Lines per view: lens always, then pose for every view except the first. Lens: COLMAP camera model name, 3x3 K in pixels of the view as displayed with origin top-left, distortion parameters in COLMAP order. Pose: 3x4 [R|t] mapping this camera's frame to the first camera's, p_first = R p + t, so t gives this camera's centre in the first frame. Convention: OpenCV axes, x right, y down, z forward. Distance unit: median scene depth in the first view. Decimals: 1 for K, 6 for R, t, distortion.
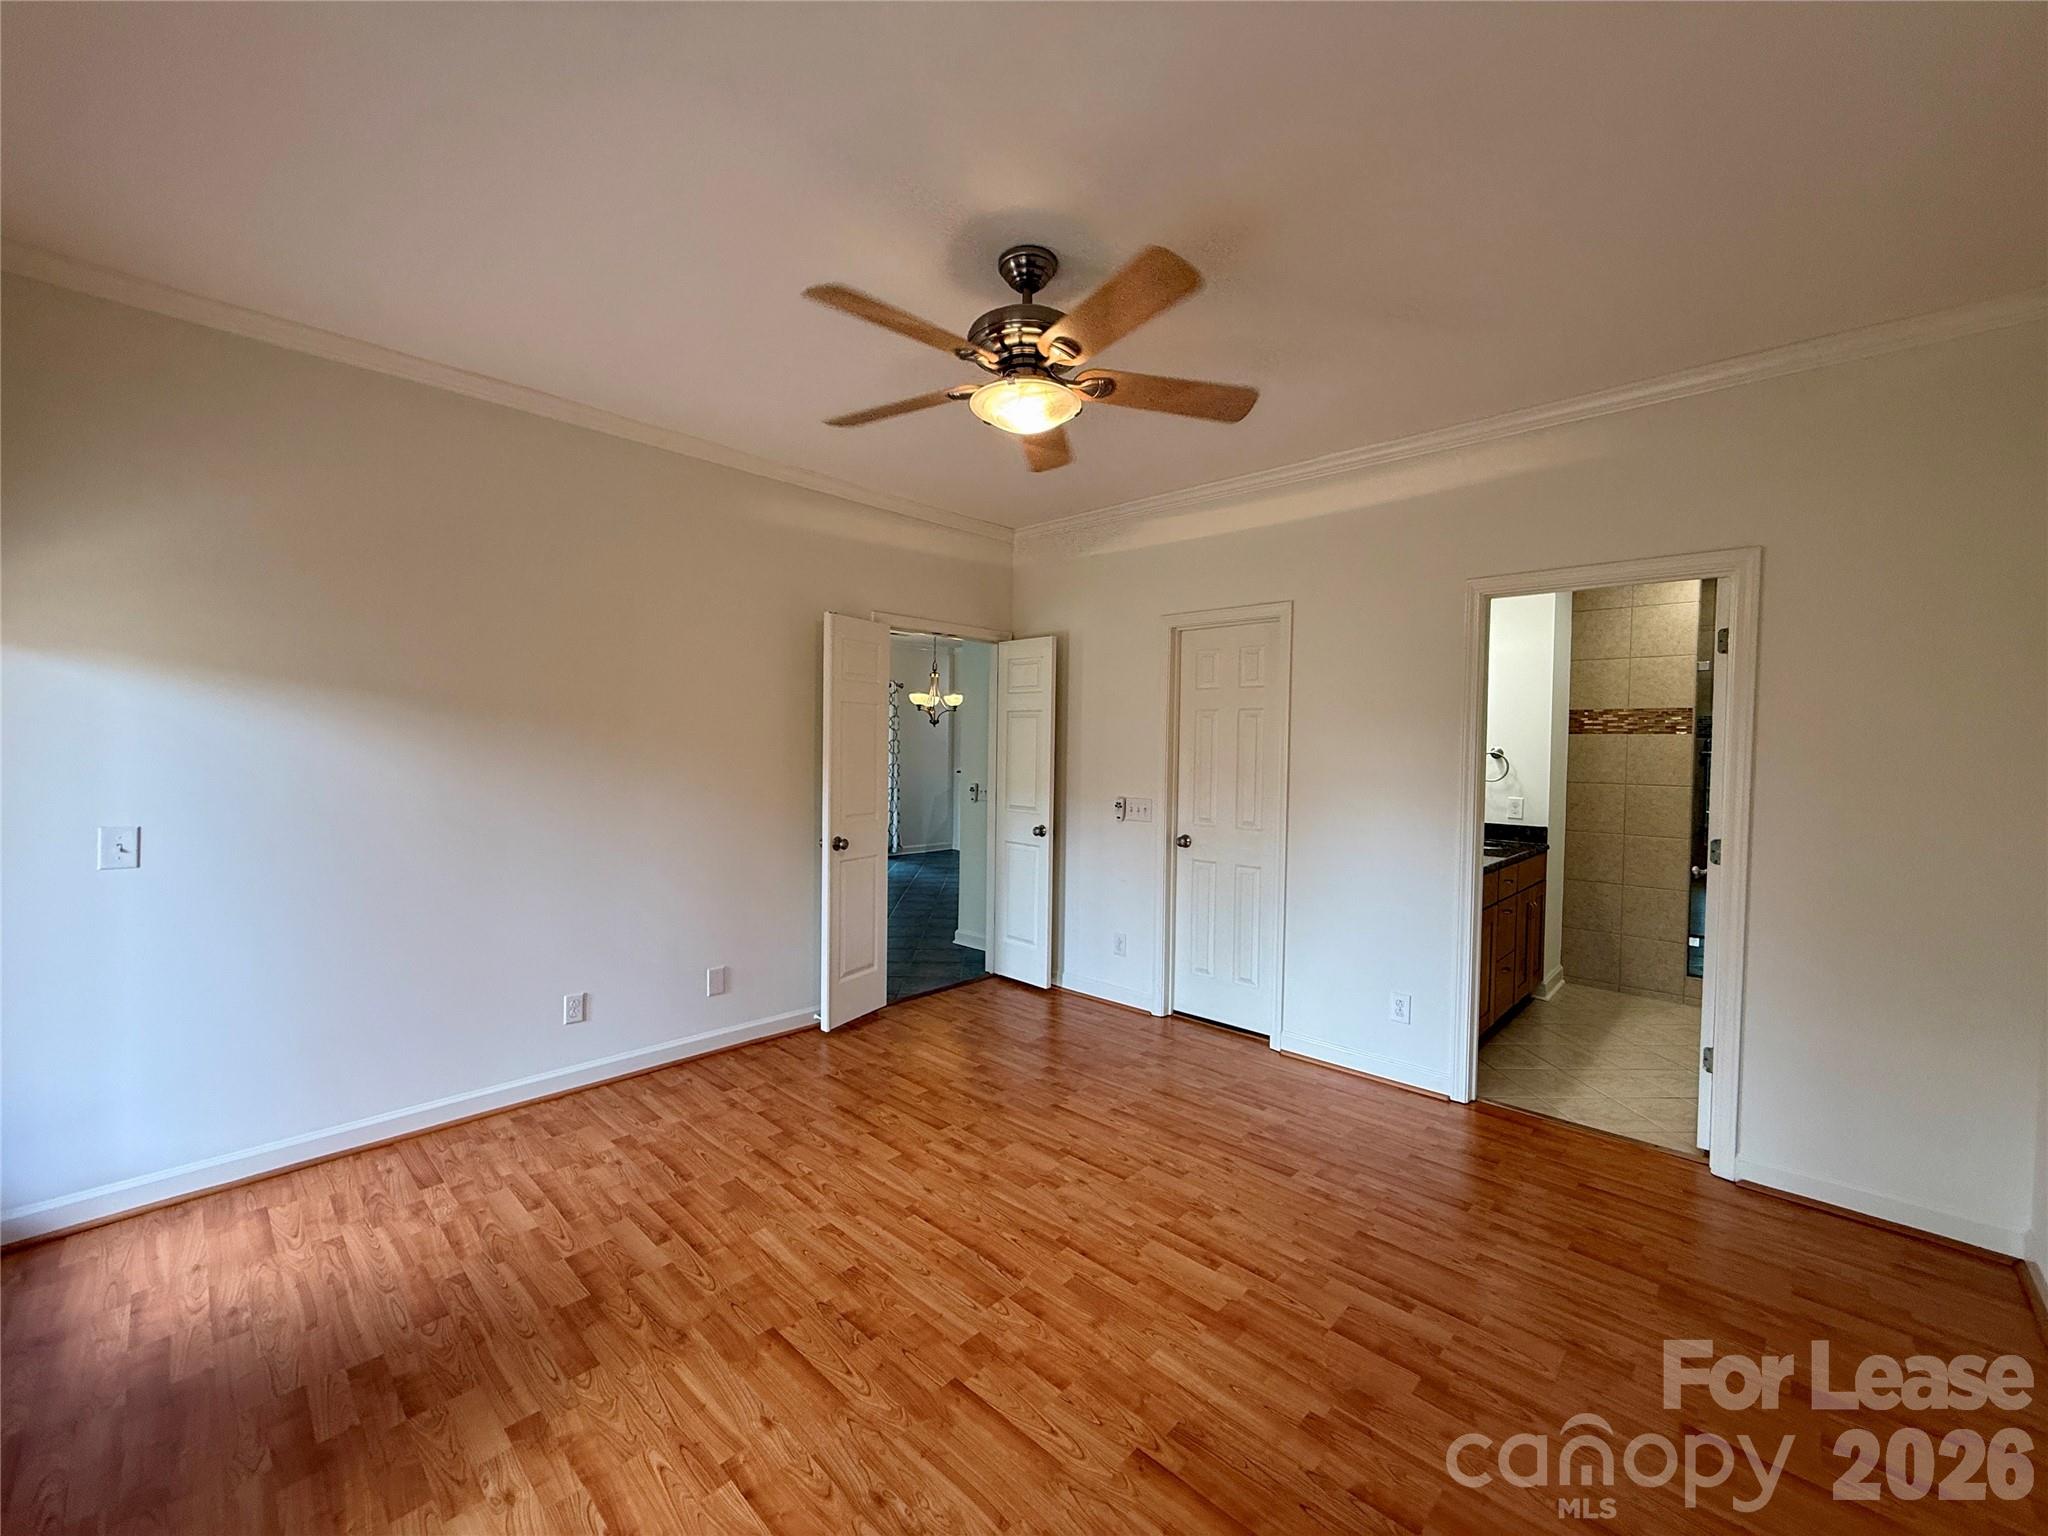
lens RADIAL K [[816.1, 0, 1023.5], [0, 816.1, 765.7], [0, 0, 1]] dist [-0.000355, 0.000270]
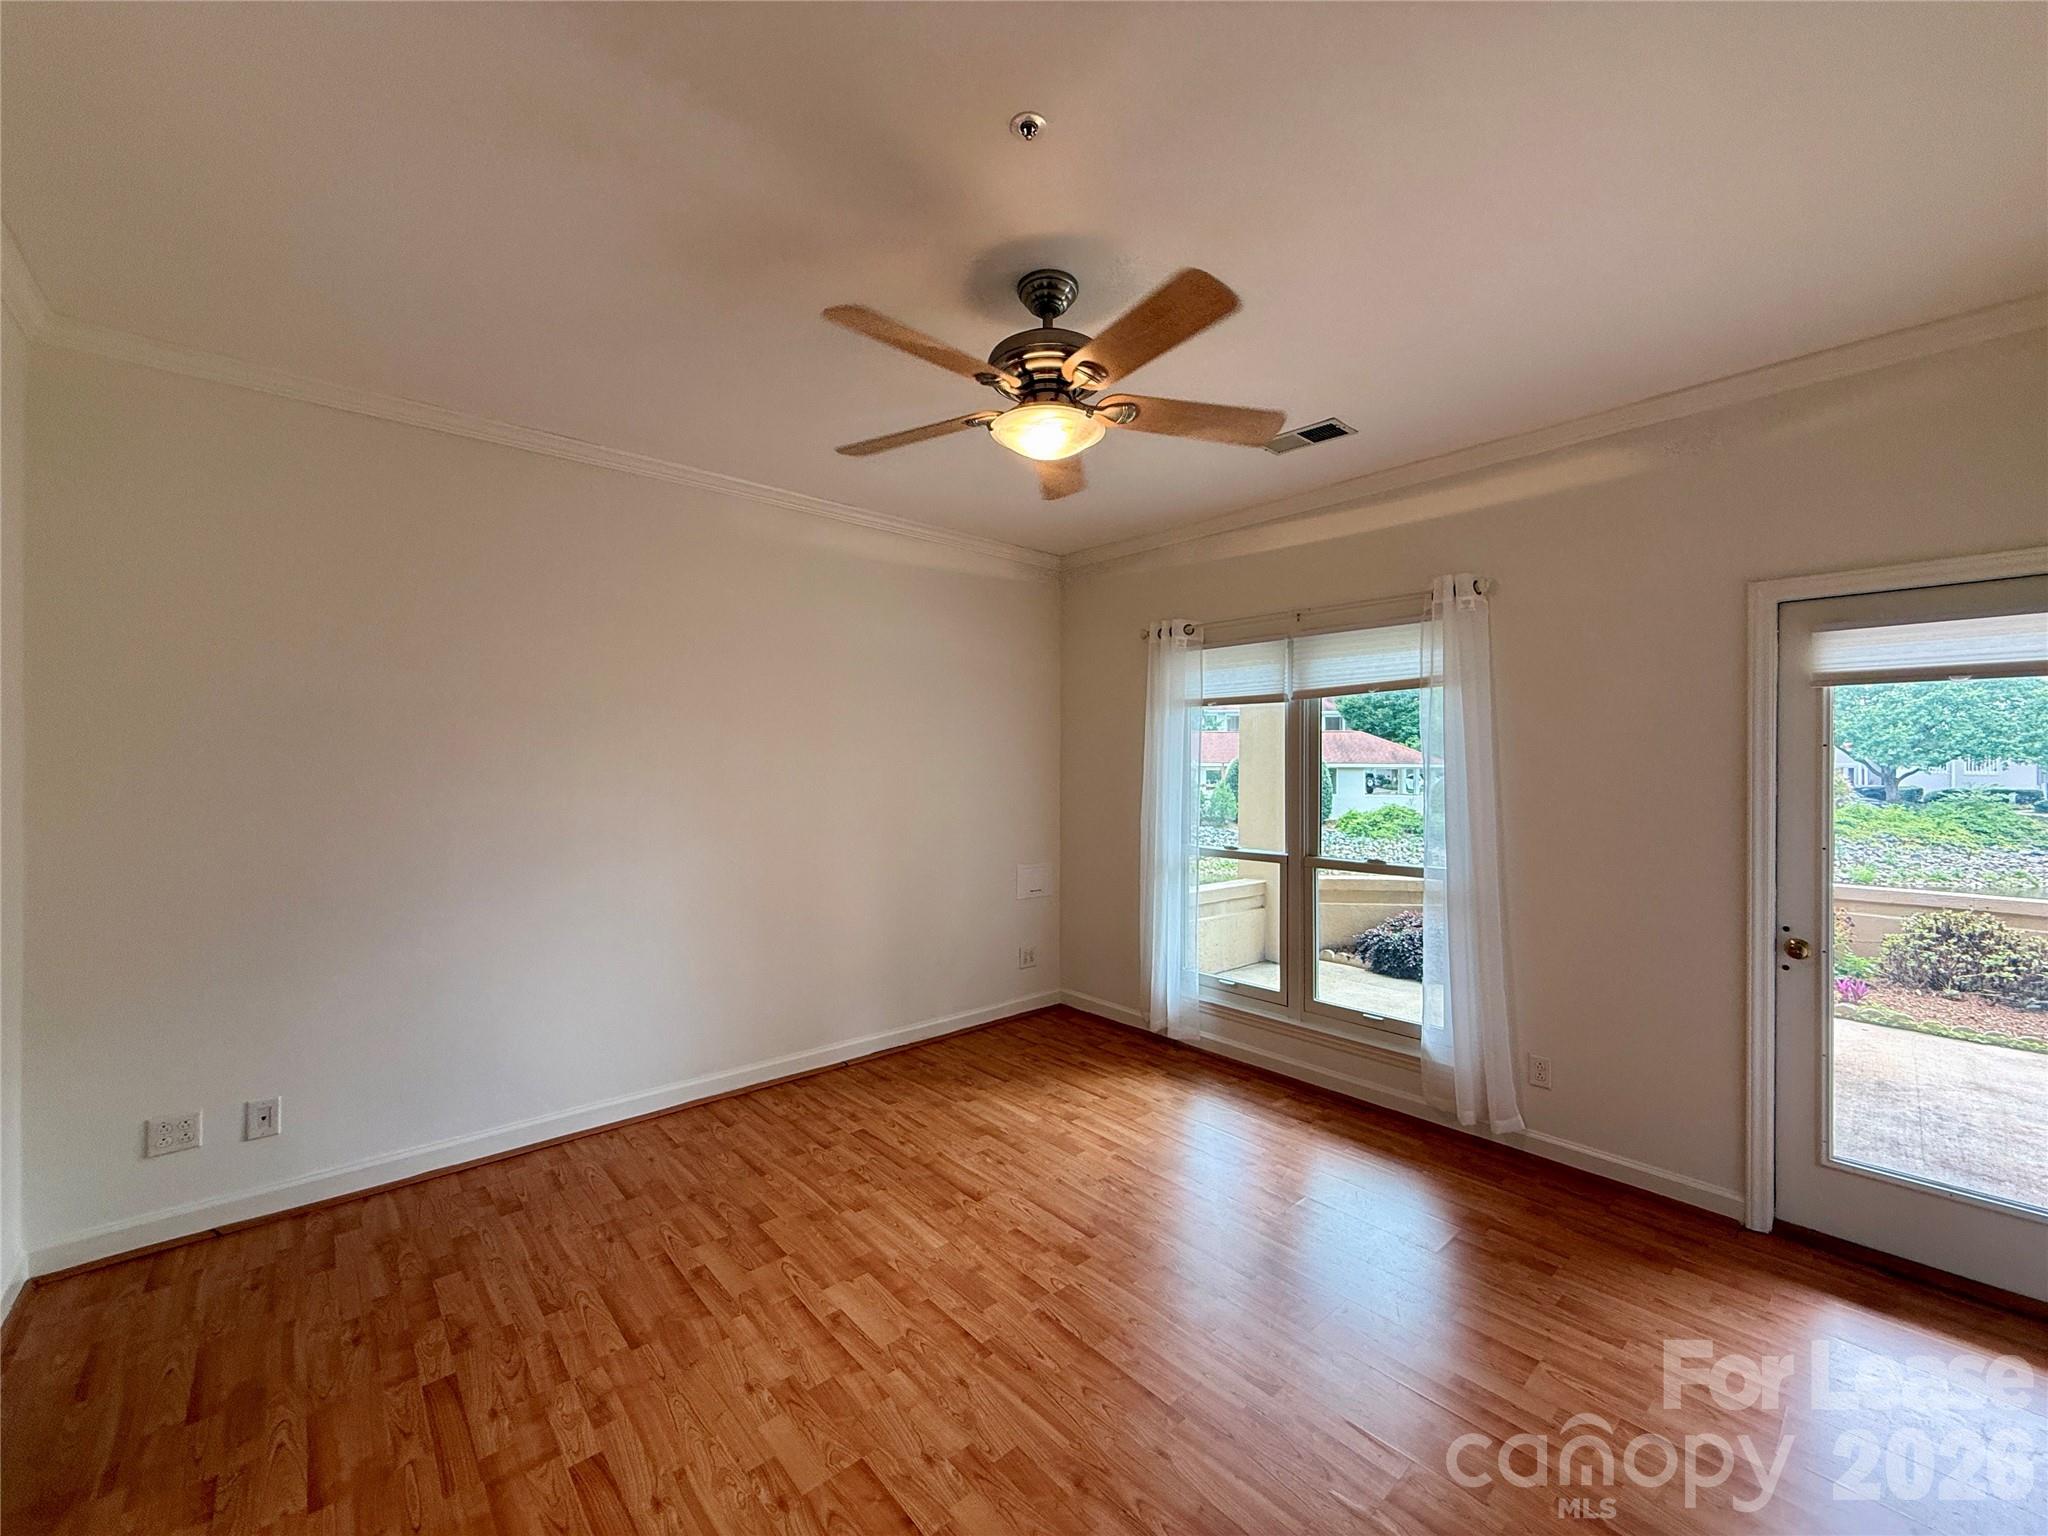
lens RADIAL K [[816.1, 0, 1023.5], [0, 816.1, 765.7], [0, 0, 1]] dist [-0.000355, 0.000270]
pose [[-0.996363, -0.018549, 0.083162, -0.051842], [-0.016570, 0.999564, 0.024424, -0.062462], [-0.083579, 0.022957, -0.996237, 1.792927]]
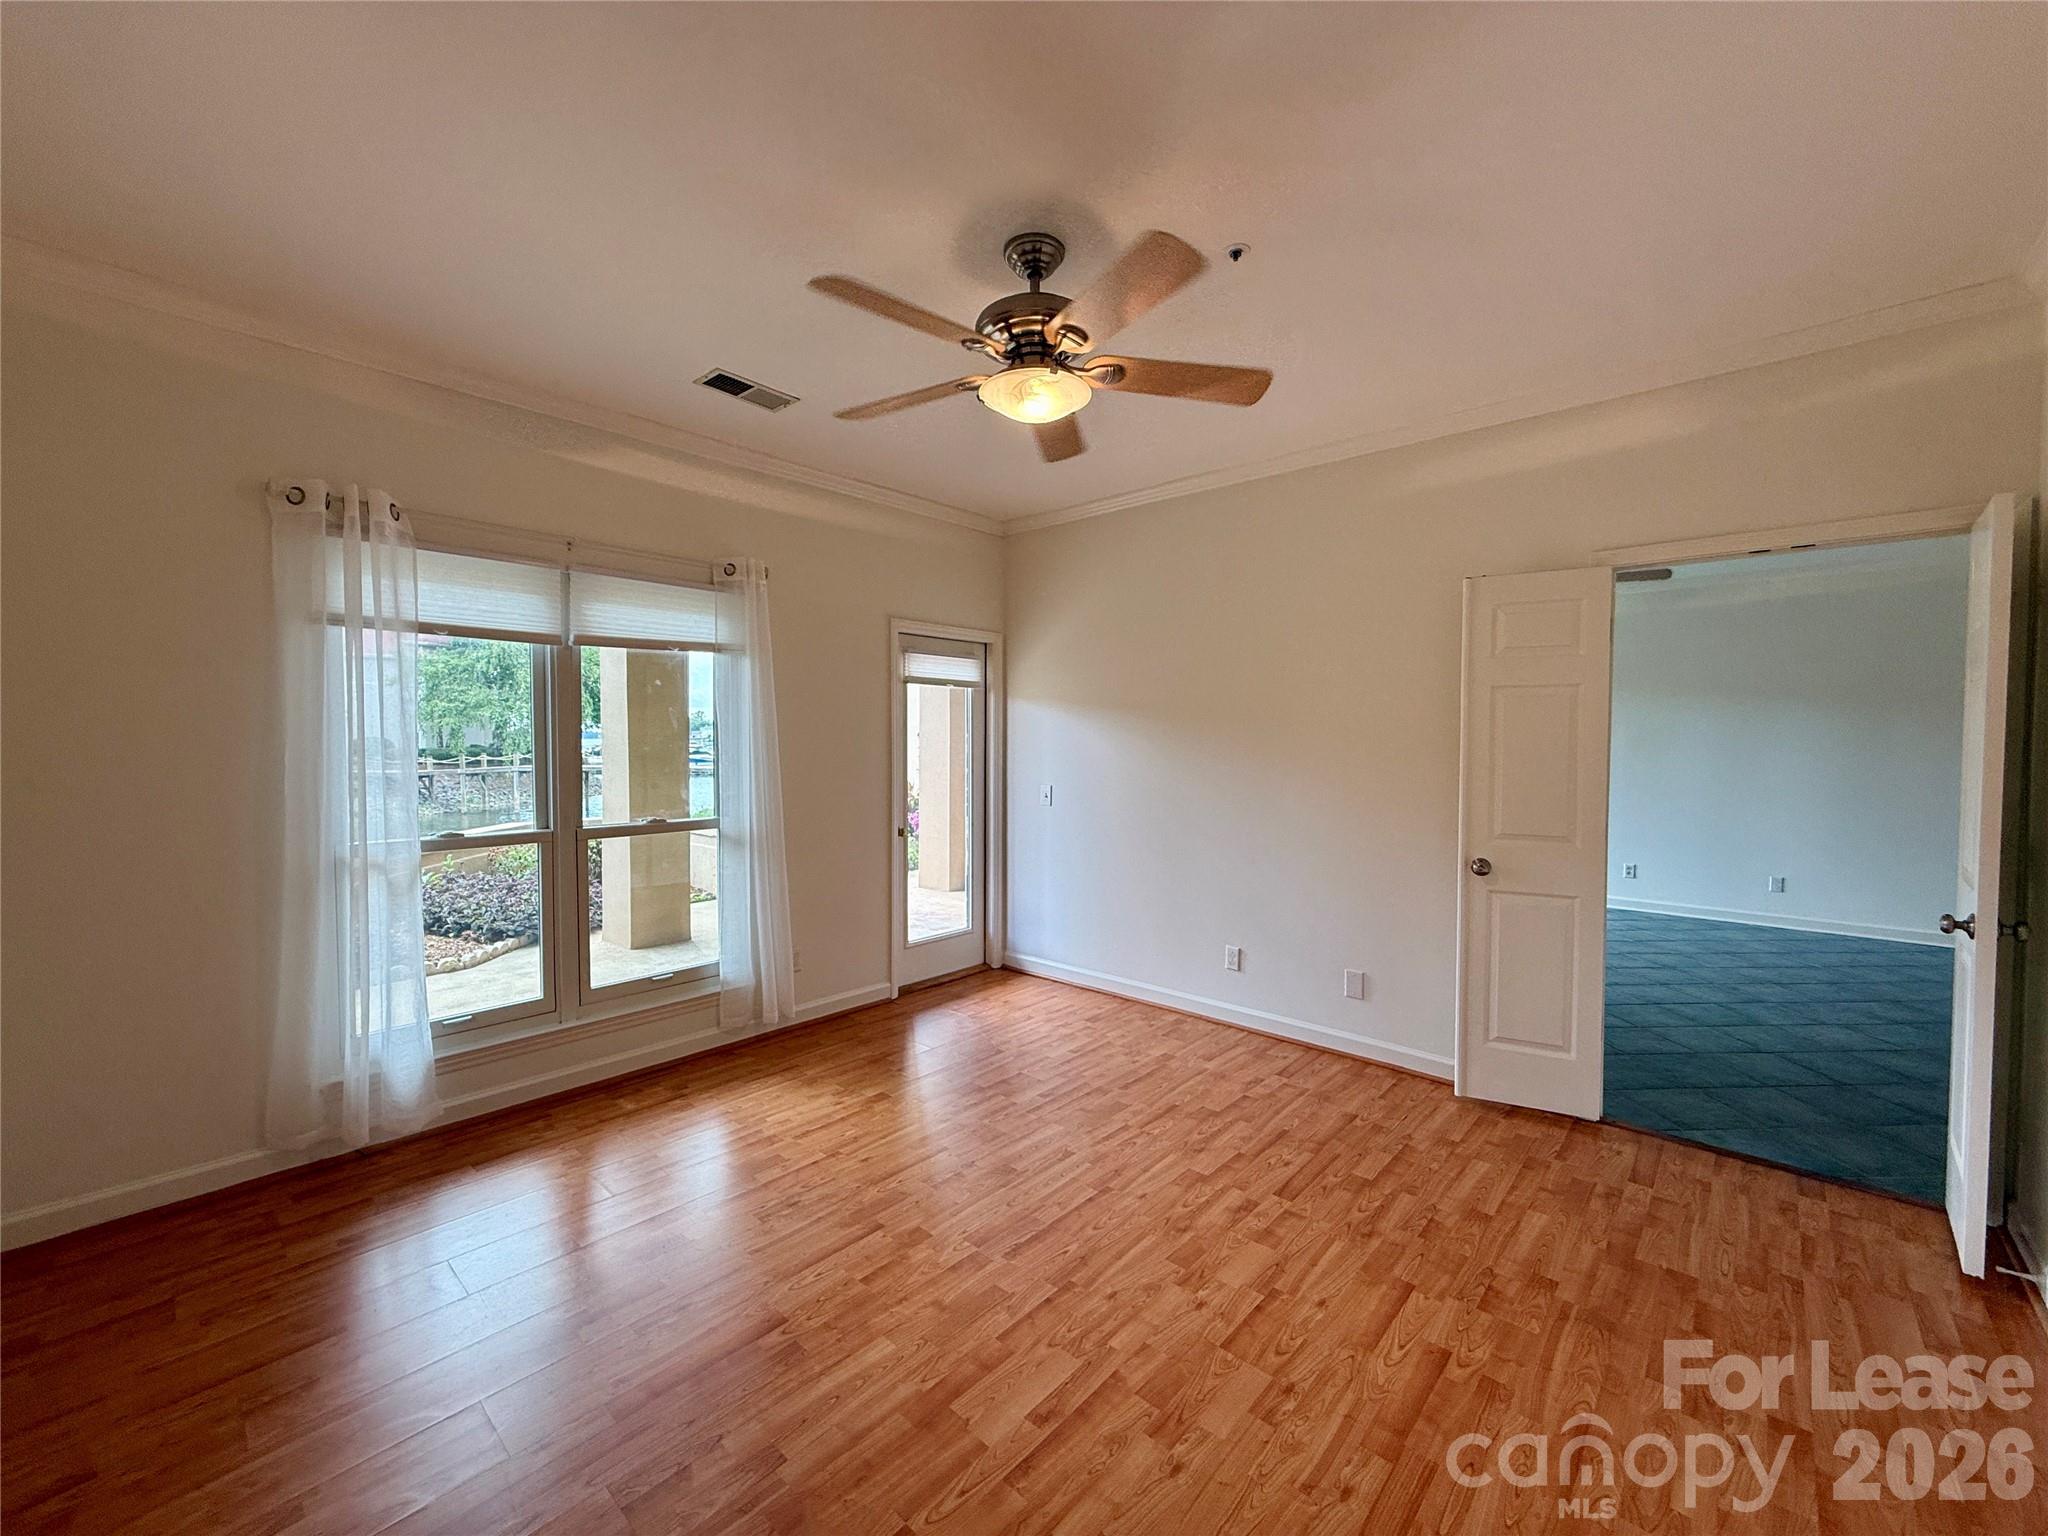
lens RADIAL K [[816.1, 0, 1023.5], [0, 816.1, 765.7], [0, 0, 1]] dist [-0.000355, 0.000270]
pose [[0.022926, 0.018584, -0.999564, 0.910576], [-0.028242, 0.999440, 0.017933, -0.007469], [0.999338, 0.027819, 0.023438, 0.884528]]
